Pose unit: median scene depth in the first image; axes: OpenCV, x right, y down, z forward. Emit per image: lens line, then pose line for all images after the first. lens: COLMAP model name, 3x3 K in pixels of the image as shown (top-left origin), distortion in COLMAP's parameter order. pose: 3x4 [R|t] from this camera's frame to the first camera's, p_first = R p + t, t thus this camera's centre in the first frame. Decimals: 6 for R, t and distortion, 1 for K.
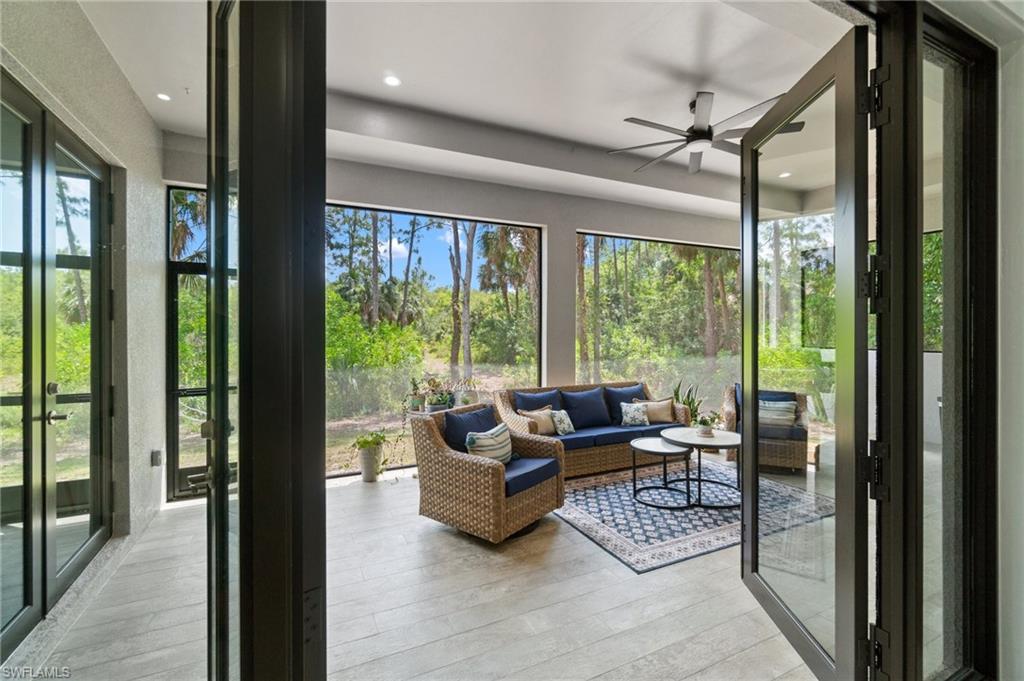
lens RADIAL K [[473.9, 0, 518.5], [0, 473.9, 326.0], [0, 0, 1]] dist [-0.004699, -0.000135]
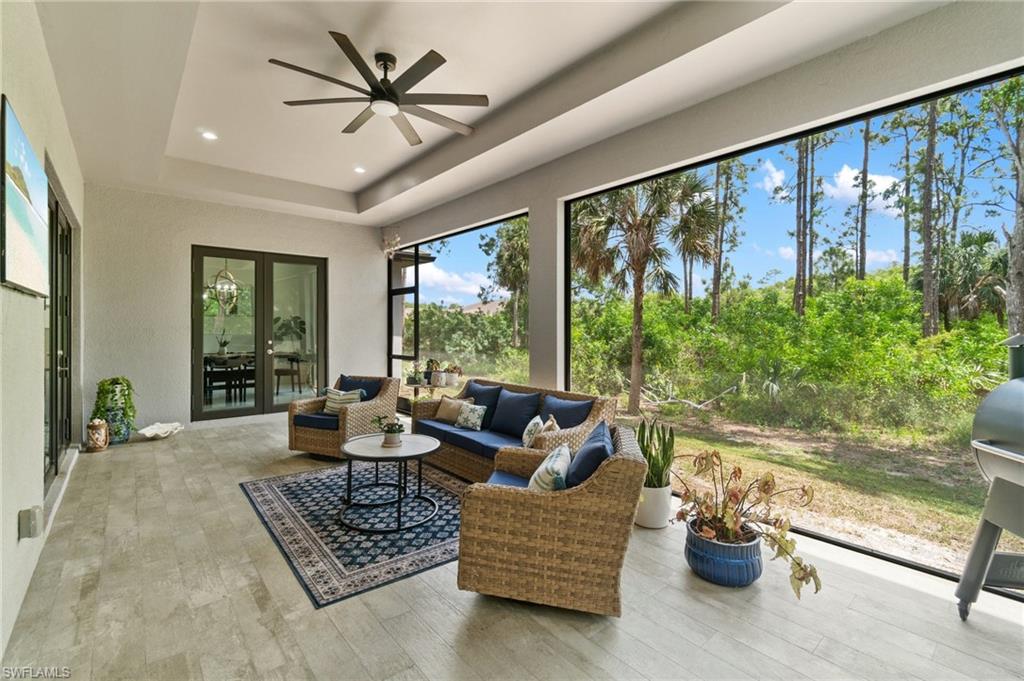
lens RADIAL K [[458.6, 0, 512.0], [0, 458.6, 340.5], [0, 0, 1]] dist [-0.031004, 0.000066]
pose [[0.222560, 0.025206, -0.974593, 1.065463], [-0.005887, 0.999682, 0.024511, 0.019923], [0.974901, 0.000283, 0.222637, 0.892309]]
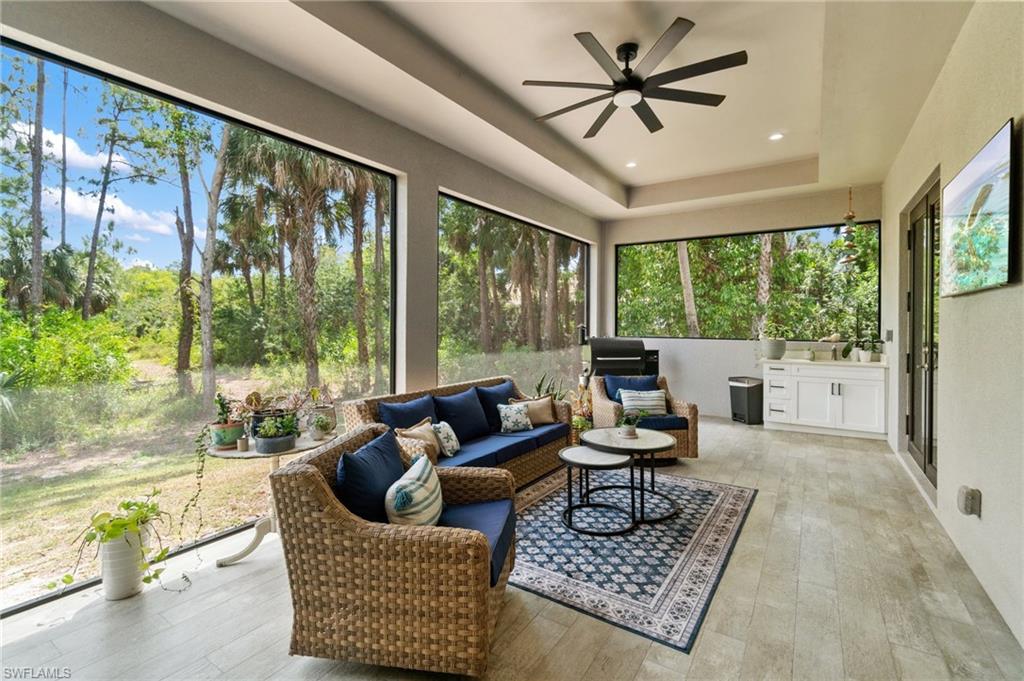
lens RADIAL K [[473.9, 0, 518.5], [0, 473.9, 326.0], [0, 0, 1]] dist [-0.004699, -0.000135]
pose [[0.863045, 0.002127, 0.505123, -0.187641], [-0.008043, 0.999922, 0.009531, 0.019547], [-0.505063, -0.012288, 0.862995, 0.310357]]
